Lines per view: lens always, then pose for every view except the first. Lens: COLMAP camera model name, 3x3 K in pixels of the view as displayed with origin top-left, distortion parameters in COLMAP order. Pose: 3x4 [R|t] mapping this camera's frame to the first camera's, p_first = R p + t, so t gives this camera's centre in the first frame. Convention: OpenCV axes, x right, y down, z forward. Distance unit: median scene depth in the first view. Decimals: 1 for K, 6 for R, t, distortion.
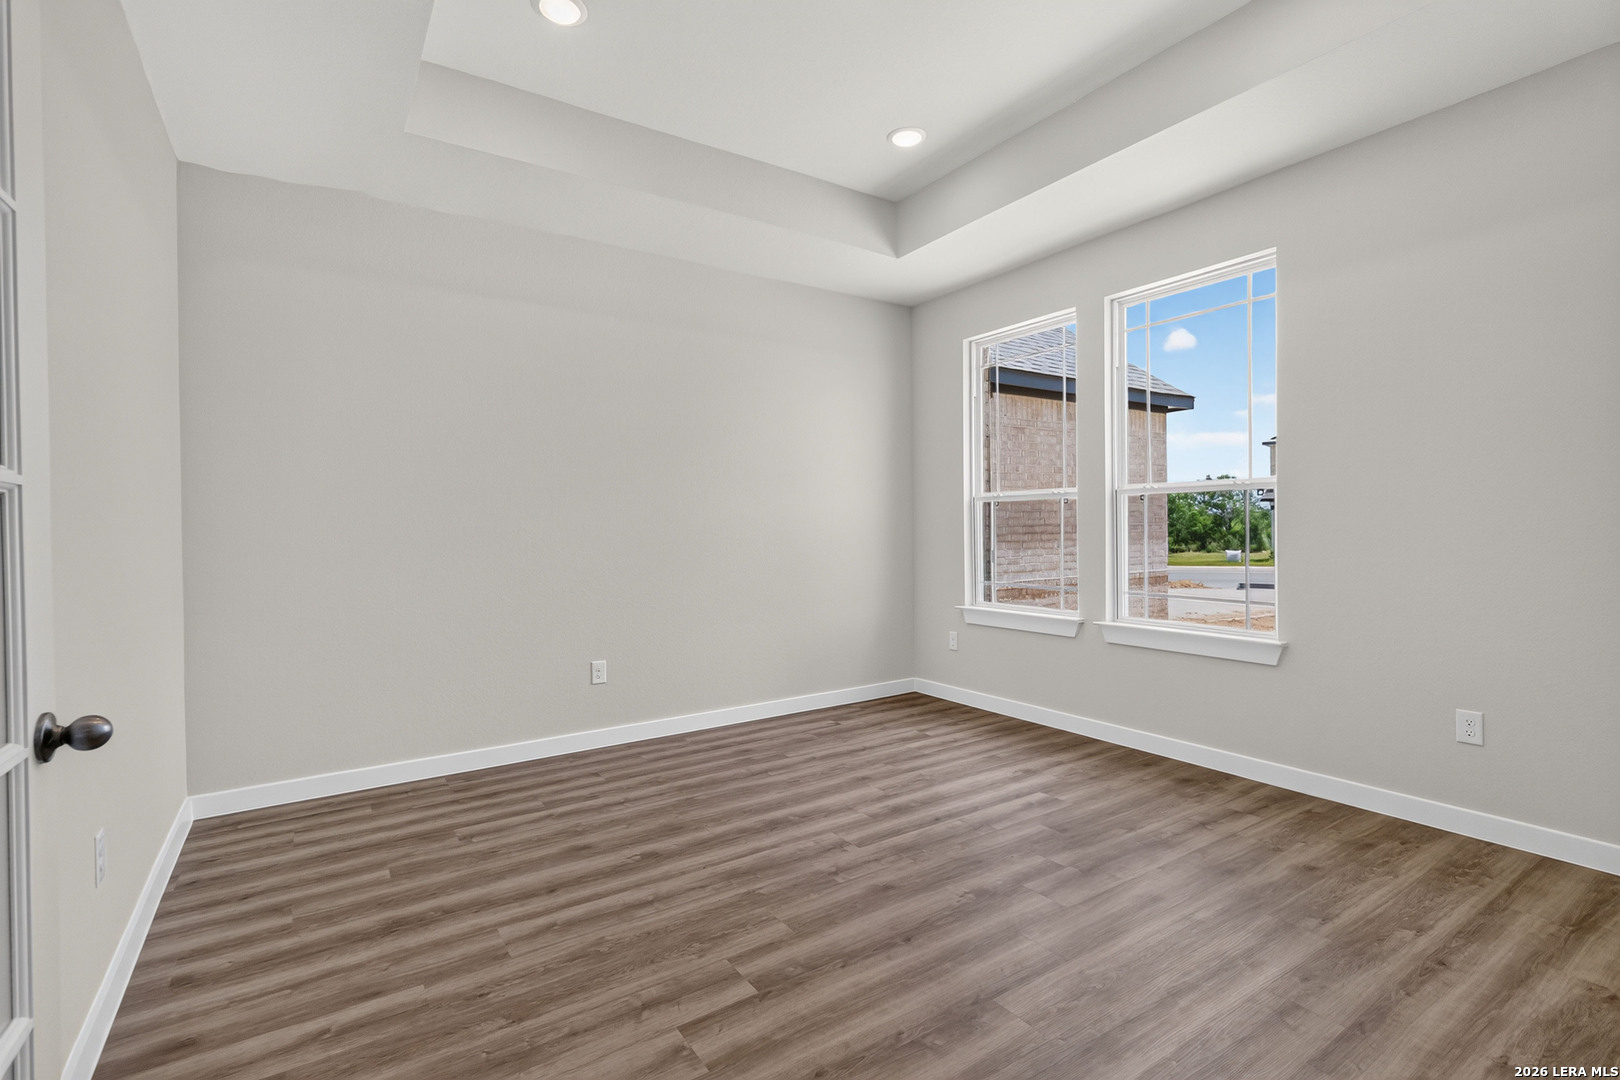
lens RADIAL K [[753.8, 0, 820.8], [0, 753.8, 534.0], [0, 0, 1]] dist [-0.000019, -0.000354]
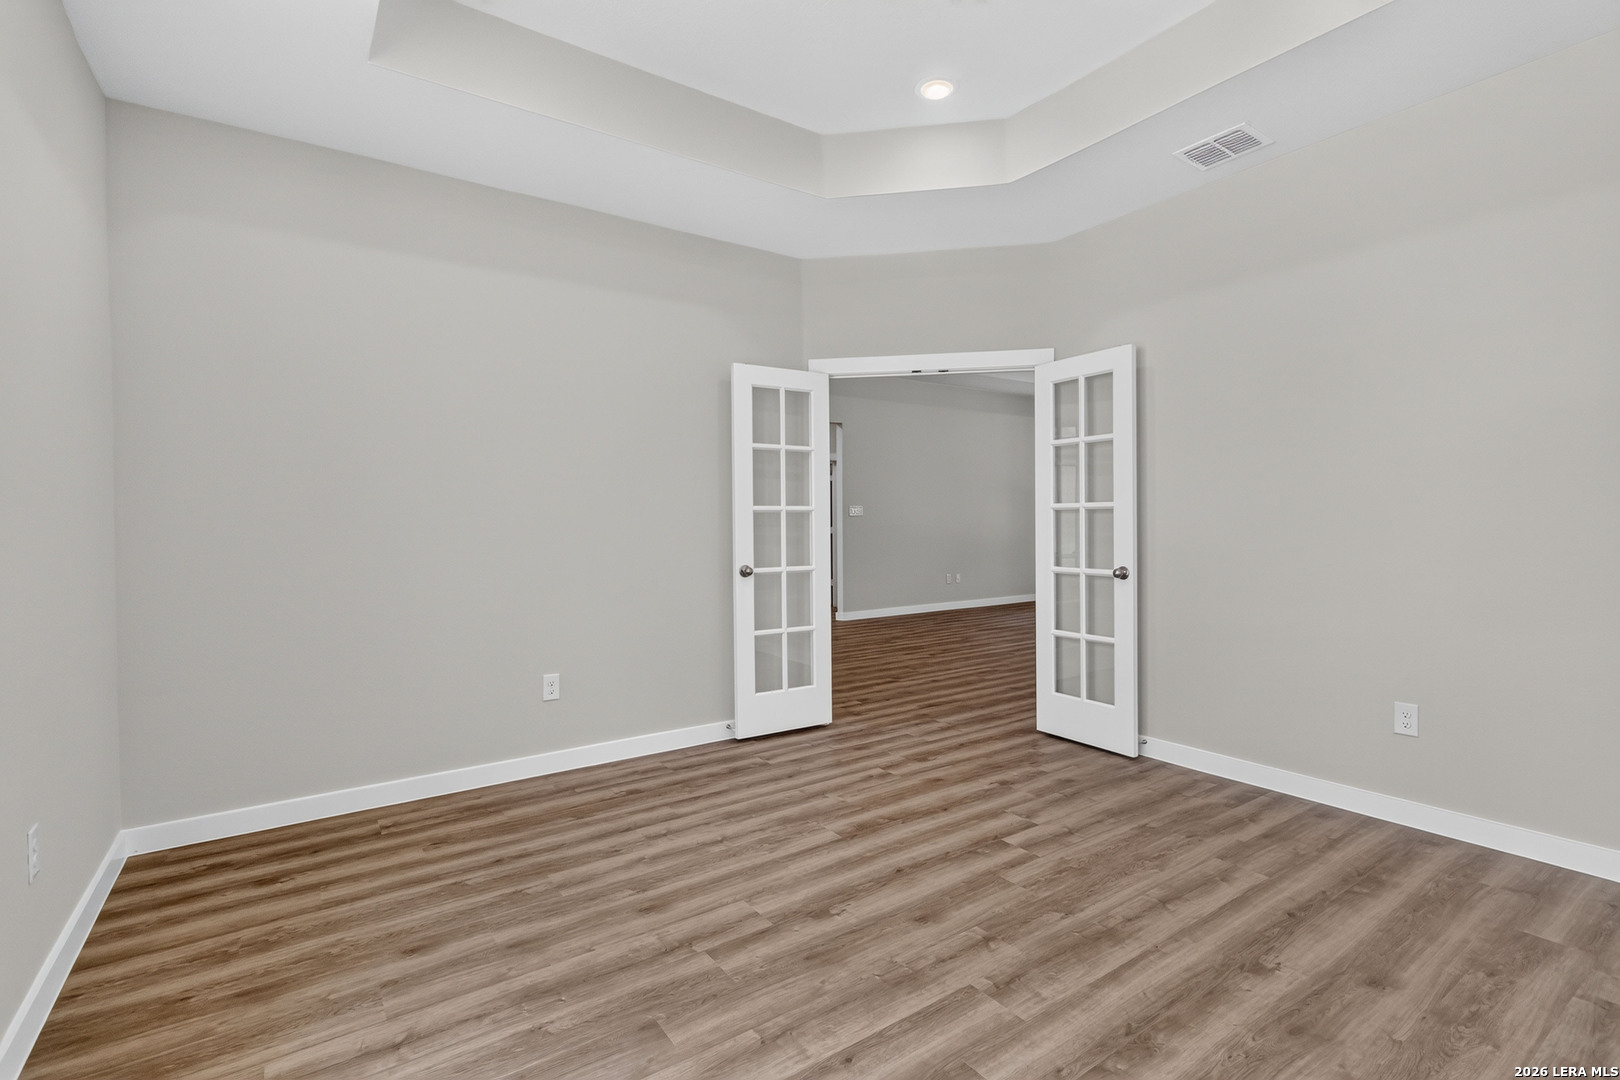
lens RADIAL K [[753.8, 0, 820.8], [0, 753.8, 534.0], [0, 0, 1]] dist [-0.000019, -0.000354]
pose [[-0.999602, 0.022778, -0.016631, 0.221514], [0.022370, 0.999454, 0.024327, -0.020632], [0.017176, 0.023945, -0.999566, 1.950426]]
